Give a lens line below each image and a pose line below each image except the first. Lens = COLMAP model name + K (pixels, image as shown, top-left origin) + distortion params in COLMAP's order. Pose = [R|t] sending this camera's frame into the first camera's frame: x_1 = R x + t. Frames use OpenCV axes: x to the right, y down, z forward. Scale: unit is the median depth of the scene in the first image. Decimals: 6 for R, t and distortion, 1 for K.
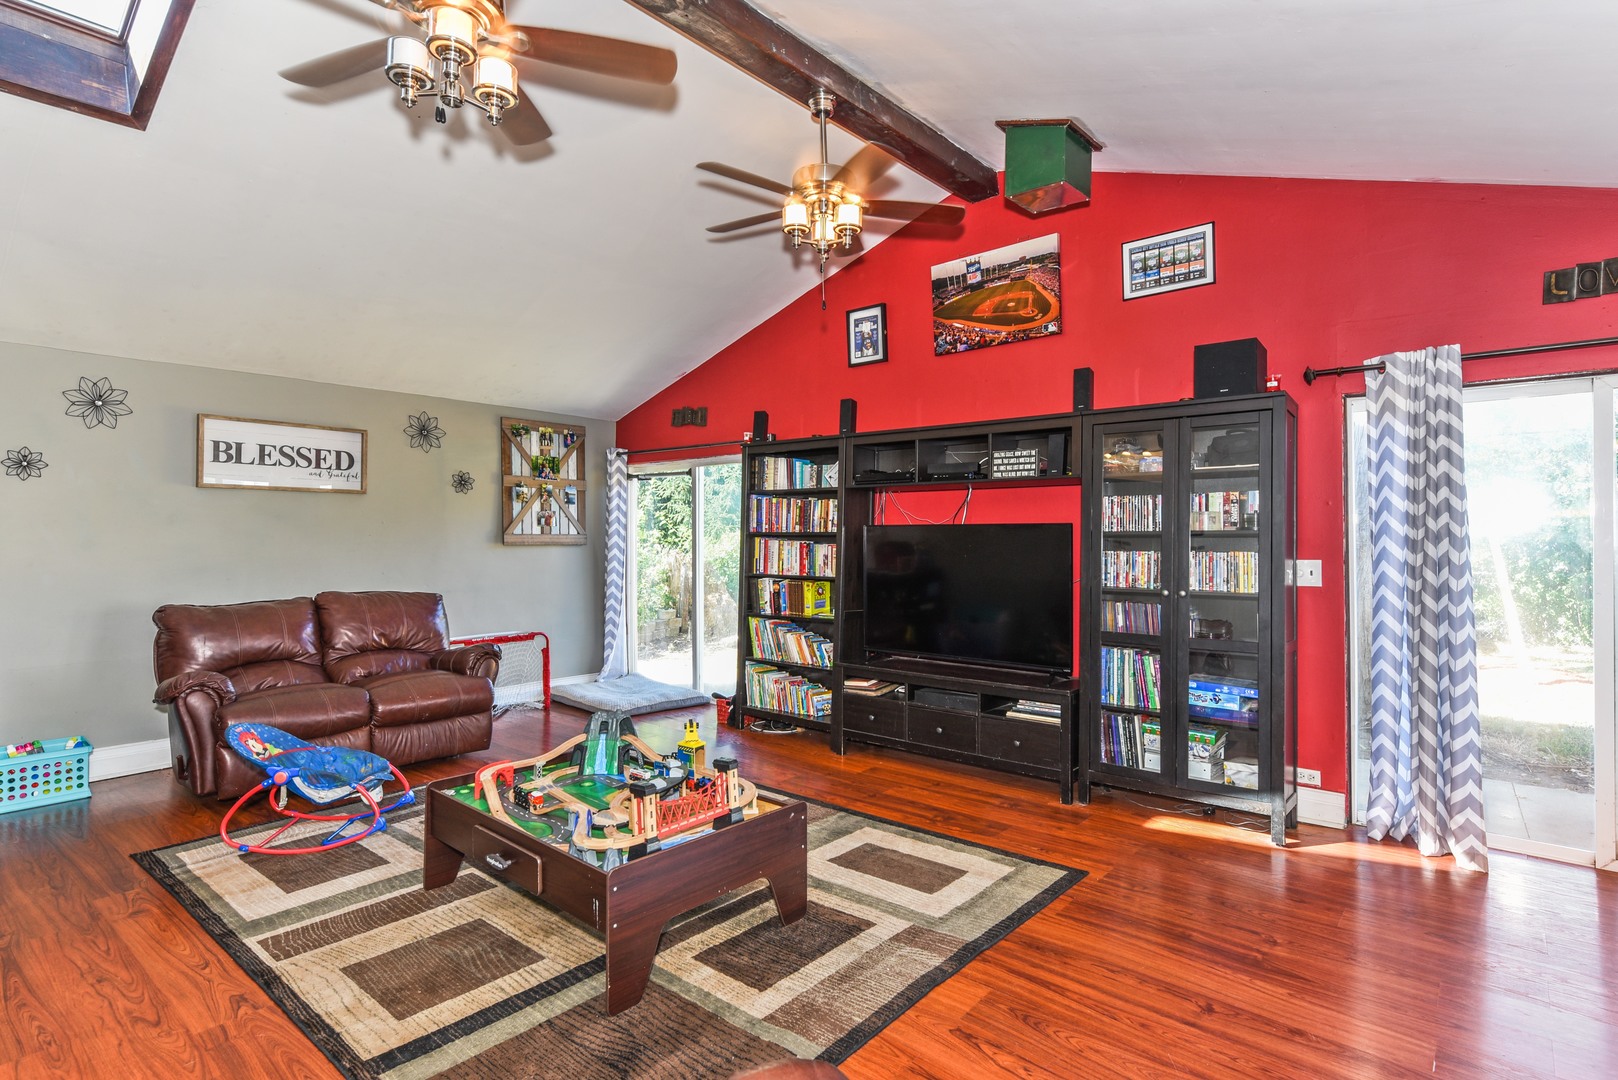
lens RADIAL K [[817.6, 0, 809.0], [0, 817.6, 540.0], [0, 0, 1]] dist [0.004266, 0.000246]
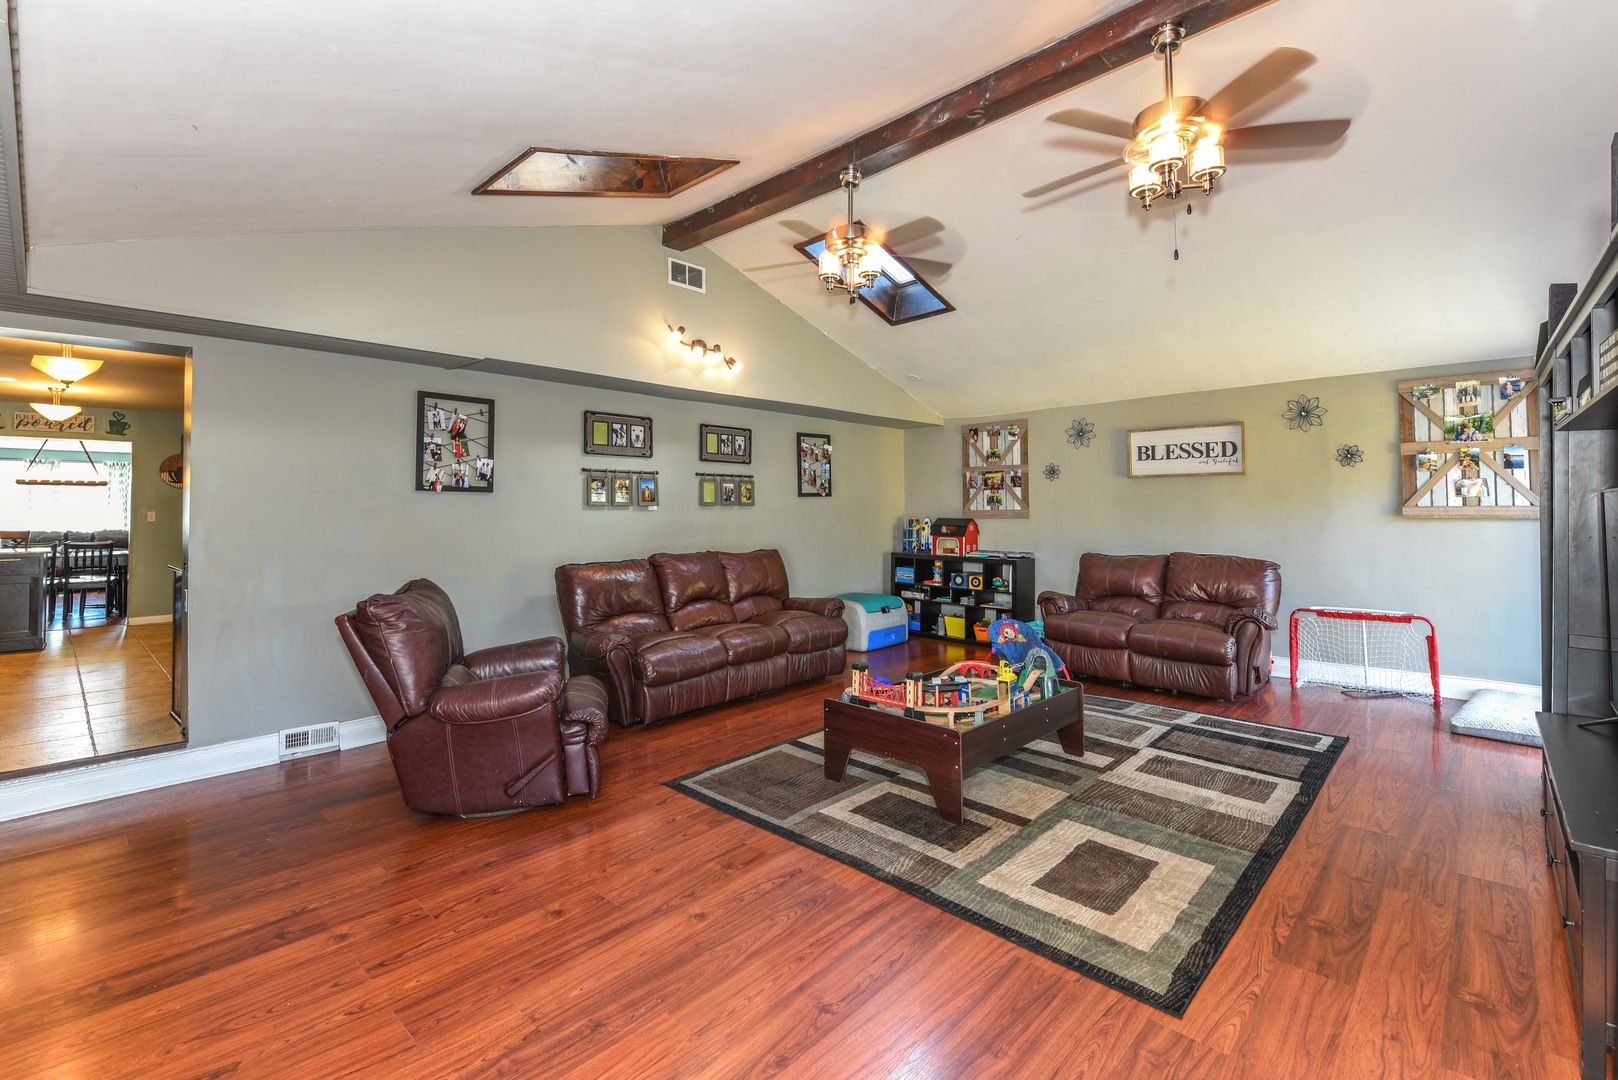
lens RADIAL K [[726.9, 0, 808.5], [0, 726.9, 478.3], [0, 0, 1]] dist [-0.000976, -0.000592]
pose [[-0.059804, -0.045235, -0.997185, 0.591060], [0.002510, 0.998963, -0.045466, -0.004059], [0.998207, -0.005222, -0.059628, 0.448483]]
